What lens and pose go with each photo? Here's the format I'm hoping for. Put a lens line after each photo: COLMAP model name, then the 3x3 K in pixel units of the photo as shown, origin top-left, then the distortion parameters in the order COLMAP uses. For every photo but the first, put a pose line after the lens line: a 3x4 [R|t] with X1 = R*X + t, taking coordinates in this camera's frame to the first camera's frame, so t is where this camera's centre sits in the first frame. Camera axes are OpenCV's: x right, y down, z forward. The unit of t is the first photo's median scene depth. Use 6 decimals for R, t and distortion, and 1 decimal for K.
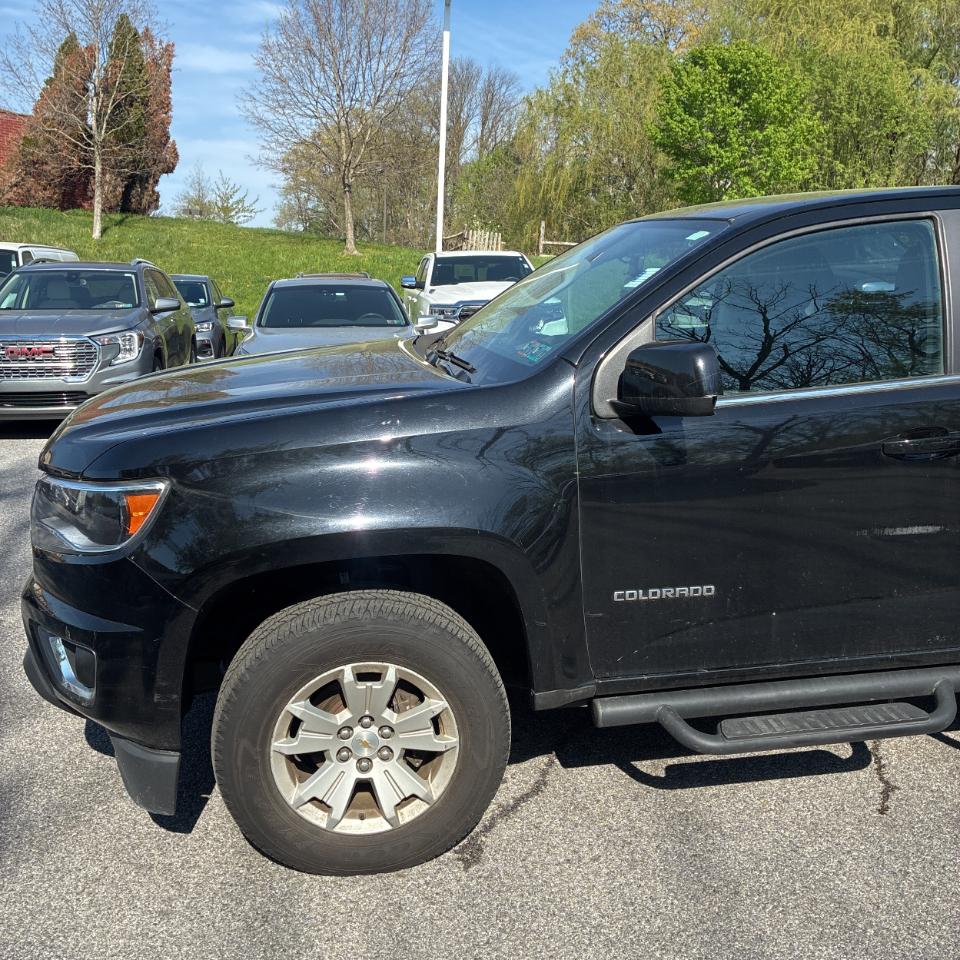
lens RADIAL K [[977.5, 0, 476.1], [0, 977.5, 459.7], [0, 0, 1]] dist [0.021804, -0.008239]
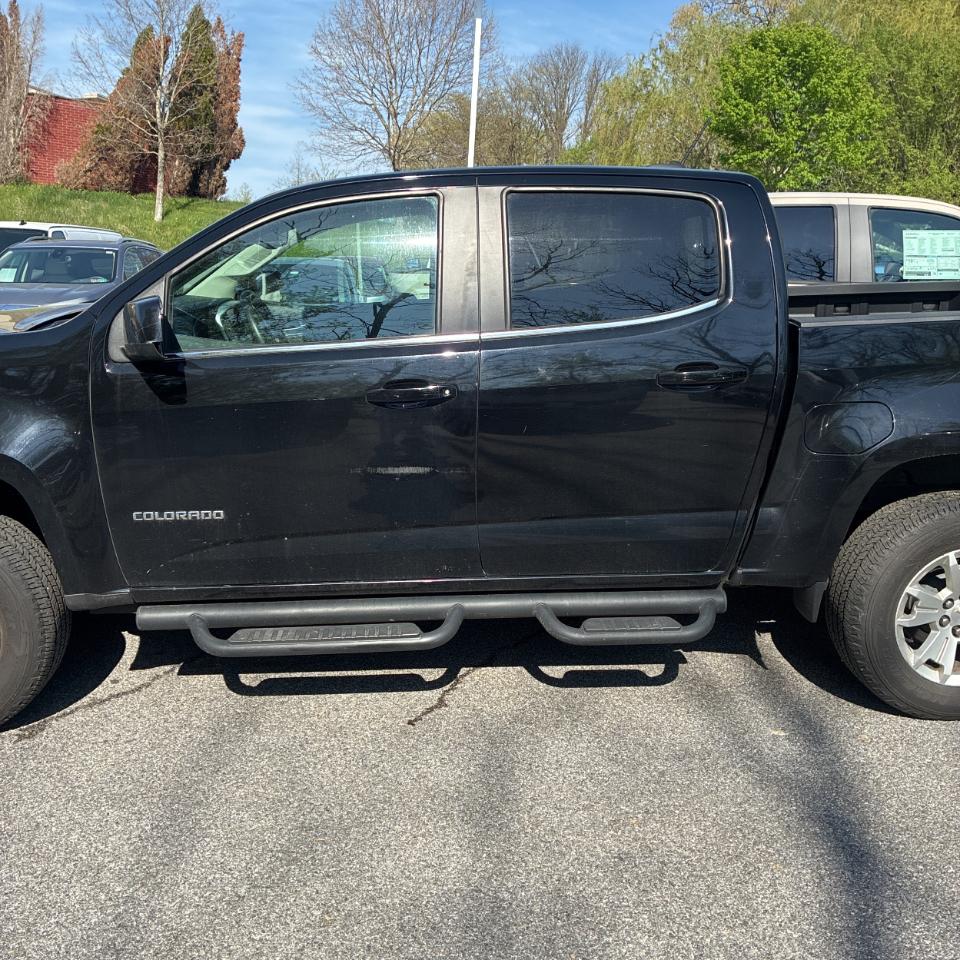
lens RADIAL K [[977.5, 0, 476.1], [0, 977.5, 459.7], [0, 0, 1]] dist [0.021804, -0.008239]
pose [[0.993739, 0.032831, -0.106798, 0.070515], [-0.031452, 0.999399, 0.014569, 0.004431], [0.107212, -0.011118, 0.994174, -0.012784]]
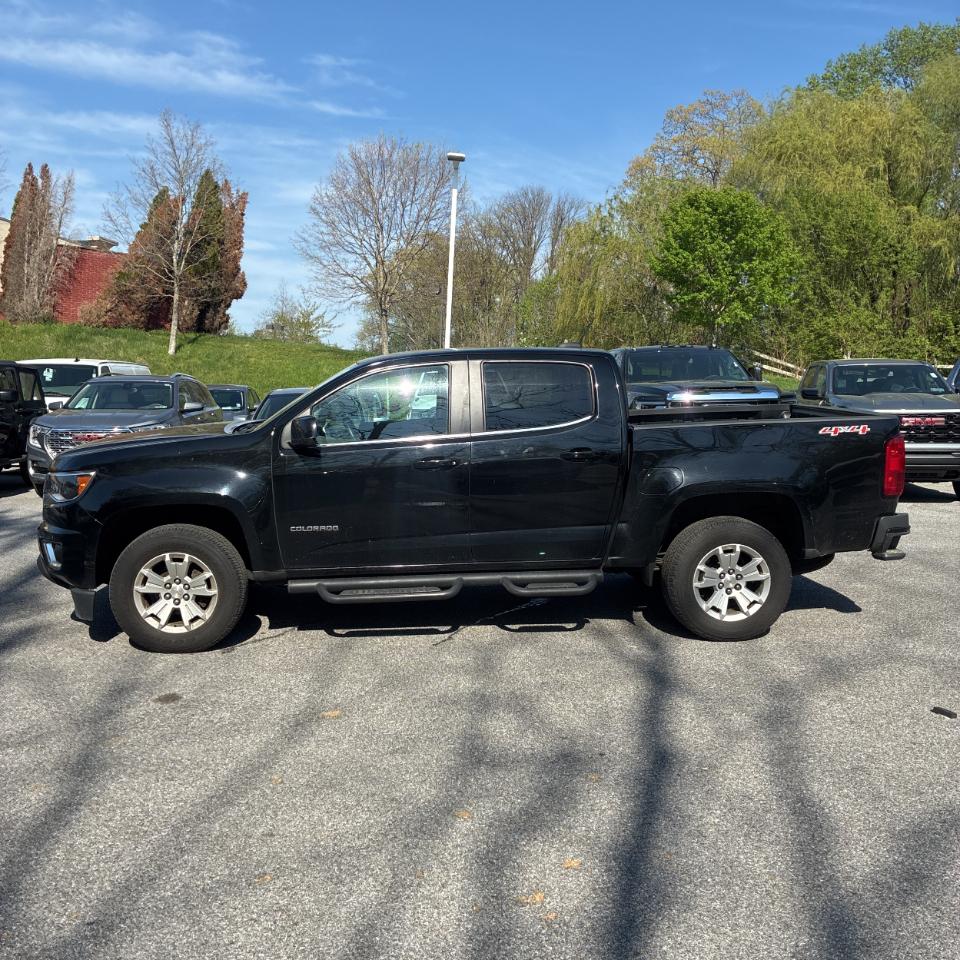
lens RADIAL K [[975.8, 0, 479.1], [0, 975.8, 459.5], [0, 0, 1]] dist [0.008006, -0.000032]
pose [[0.996703, 0.012324, -0.080194, 0.078570], [-0.021120, 0.993732, -0.109772, 0.022756], [0.078338, 0.111104, 0.990716, -0.125481]]
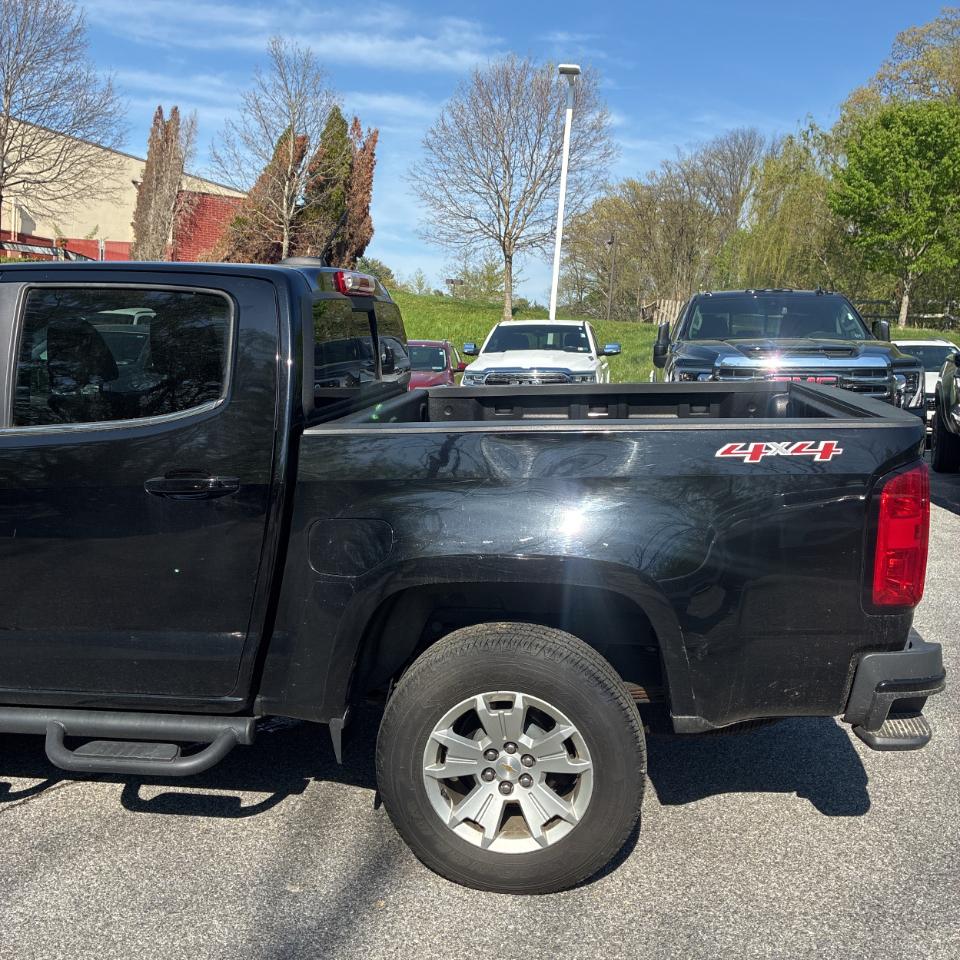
lens RADIAL K [[977.5, 0, 476.1], [0, 977.5, 459.7], [0, 0, 1]] dist [0.021804, -0.008239]
pose [[0.956344, 0.053755, -0.287258, 0.149205], [-0.072921, 0.995740, -0.056435, -0.003976], [0.283001, 0.074919, 0.956189, 0.012490]]
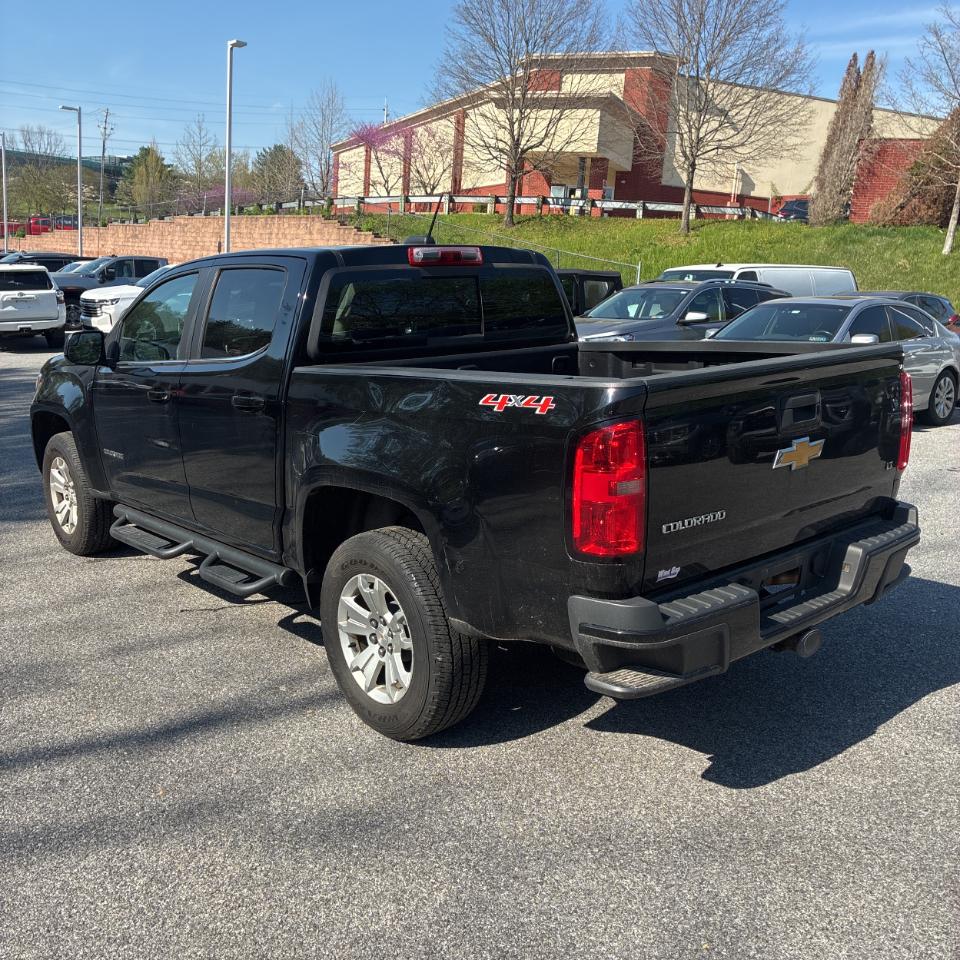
lens RADIAL K [[977.5, 0, 476.1], [0, 977.5, 459.7], [0, 0, 1]] dist [0.021804, -0.008239]
pose [[0.516301, 0.154154, -0.842419, 0.249213], [-0.163064, 0.983366, 0.080008, -0.015231], [0.840740, 0.096060, 0.532850, 0.056115]]
